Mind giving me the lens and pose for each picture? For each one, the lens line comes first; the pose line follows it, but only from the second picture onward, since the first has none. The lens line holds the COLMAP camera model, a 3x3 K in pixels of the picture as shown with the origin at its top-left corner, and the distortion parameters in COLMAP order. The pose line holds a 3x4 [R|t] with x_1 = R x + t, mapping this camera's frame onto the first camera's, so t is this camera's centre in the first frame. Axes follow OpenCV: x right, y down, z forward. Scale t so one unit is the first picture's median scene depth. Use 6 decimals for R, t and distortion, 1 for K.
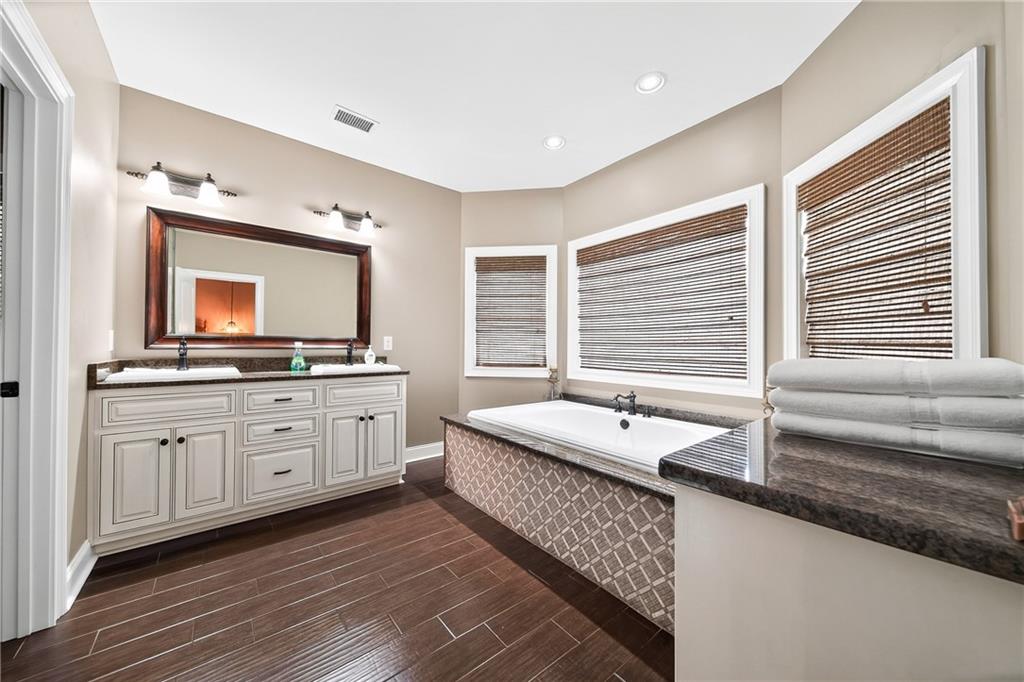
lens RADIAL K [[356.0, 0, 507.6], [0, 356.0, 341.4], [0, 0, 1]] dist [-0.015244, 0.000147]
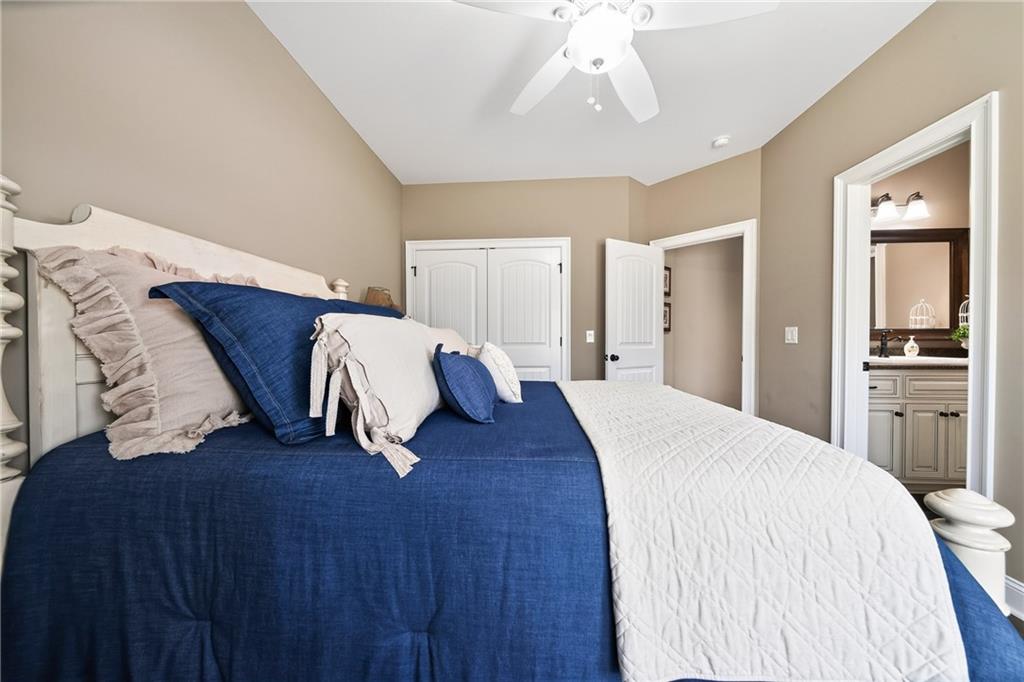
lens RADIAL K [[356.0, 0, 503.6], [0, 356.0, 340.8], [0, 0, 1]] dist [-0.015244, 0.000147]
pose [[0.718607, 0.004227, -0.695404, -0.634534], [0.010586, 0.999799, 0.017016, -0.005491], [0.695336, -0.019590, 0.718418, -0.489476]]
